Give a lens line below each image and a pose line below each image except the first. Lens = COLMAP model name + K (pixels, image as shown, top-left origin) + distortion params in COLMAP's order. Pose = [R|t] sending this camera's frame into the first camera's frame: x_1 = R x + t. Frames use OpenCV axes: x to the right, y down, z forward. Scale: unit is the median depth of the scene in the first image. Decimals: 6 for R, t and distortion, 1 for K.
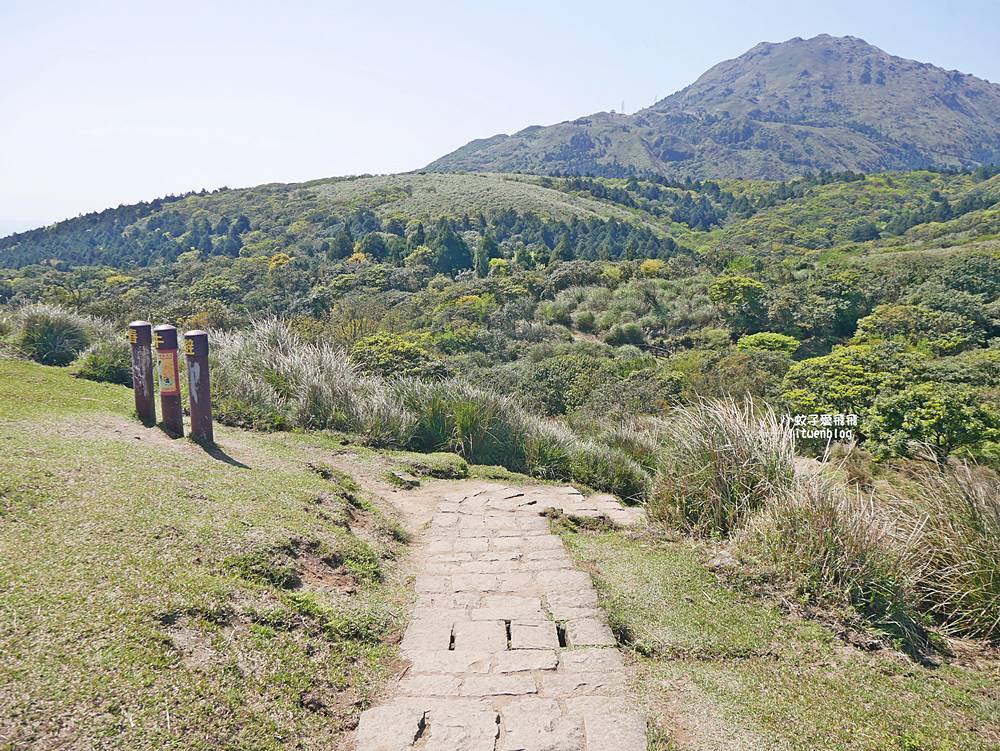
lens RADIAL K [[824.1, 0, 500.0], [0, 824.1, 375.5], [0, 0, 1]] dist [-0.034352, 0.001879]
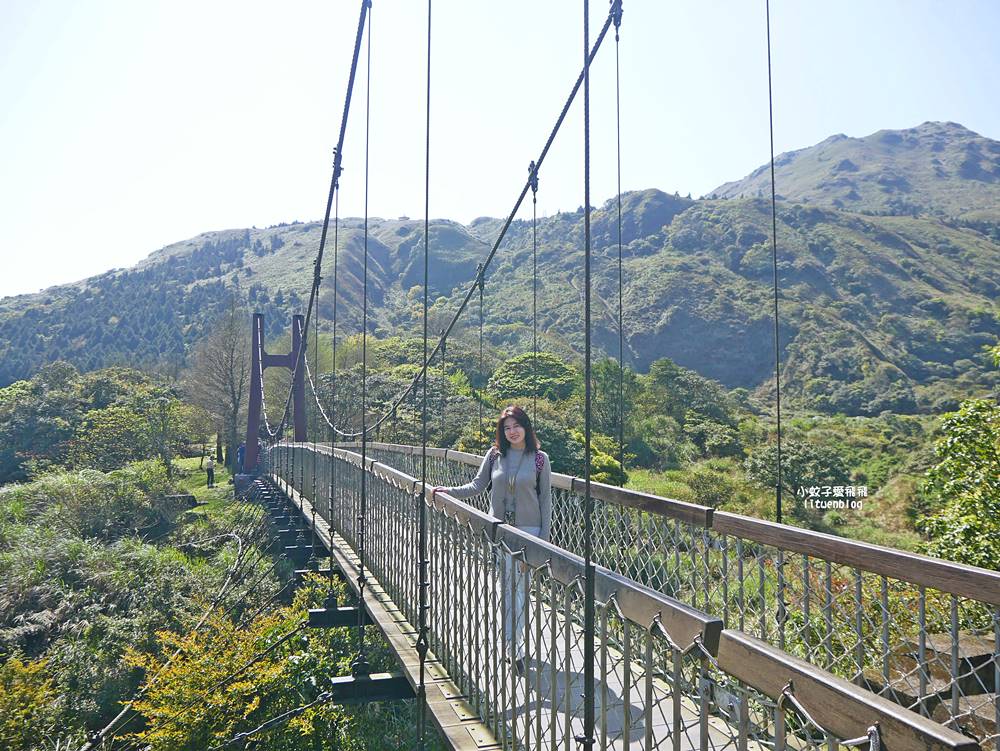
lens RADIAL K [[824.1, 0, 500.0], [0, 824.1, 375.5], [0, 0, 1]] dist [-0.034352, 0.001879]
pose [[0.991046, -0.011088, -0.133063, 0.219030], [-0.026106, 0.961223, -0.274536, -0.092828], [0.130947, 0.275551, 0.952326, 0.504005]]
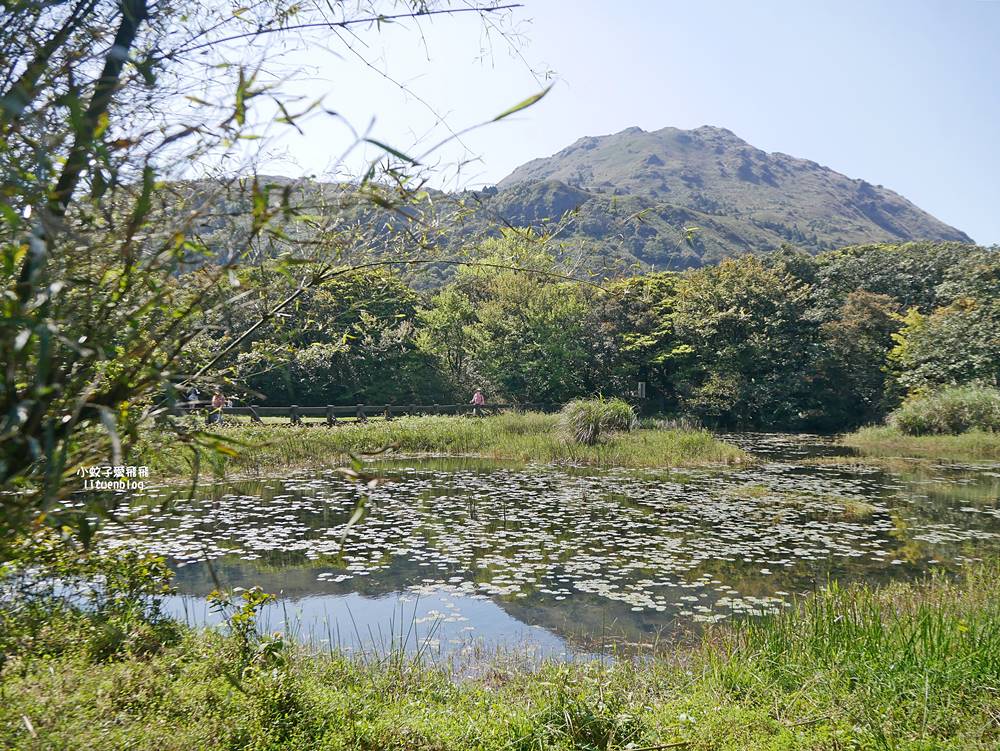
lens RADIAL K [[824.1, 0, 500.0], [0, 824.1, 375.5], [0, 0, 1]] dist [-0.034352, 0.001879]
pose [[0.981470, 0.010759, 0.191316, 0.139455], [0.030556, 0.976859, -0.211690, -0.081788], [-0.189166, 0.213613, 0.958429, 0.452262]]
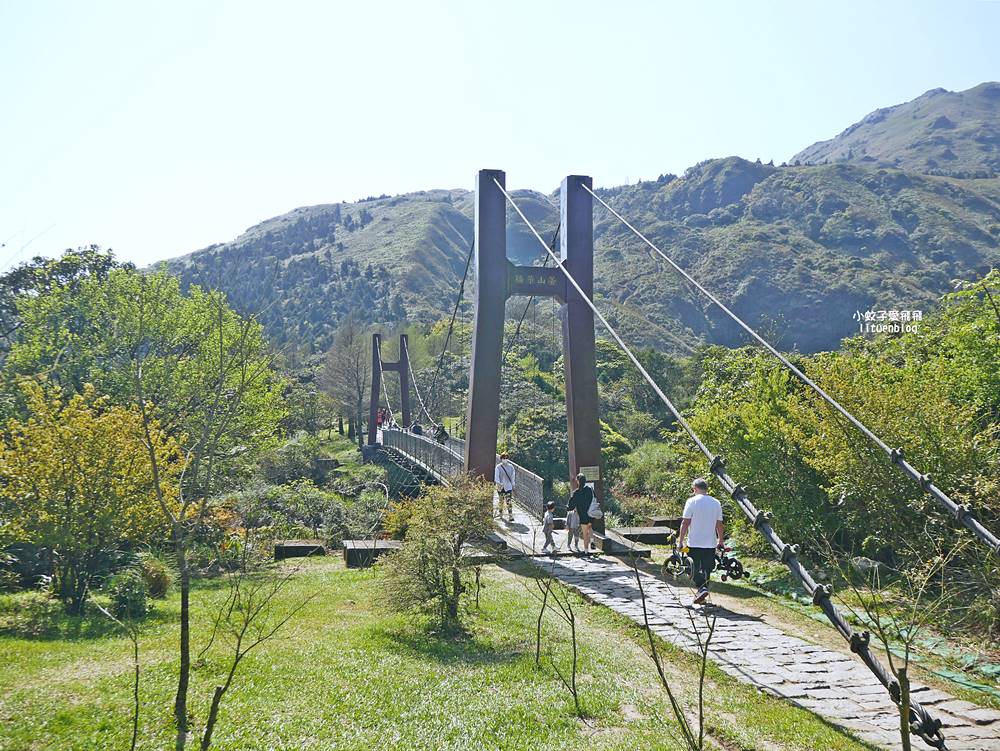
lens RADIAL K [[829.1, 0, 500.0], [0, 829.1, 375.5], [0, 0, 1]] dist [-0.042879, 0.011845]
pose [[0.972060, -0.005787, -0.234663, 0.222534], [-0.049462, 0.972201, -0.228864, -0.091361], [0.229464, 0.234077, 0.944751, 0.492613]]
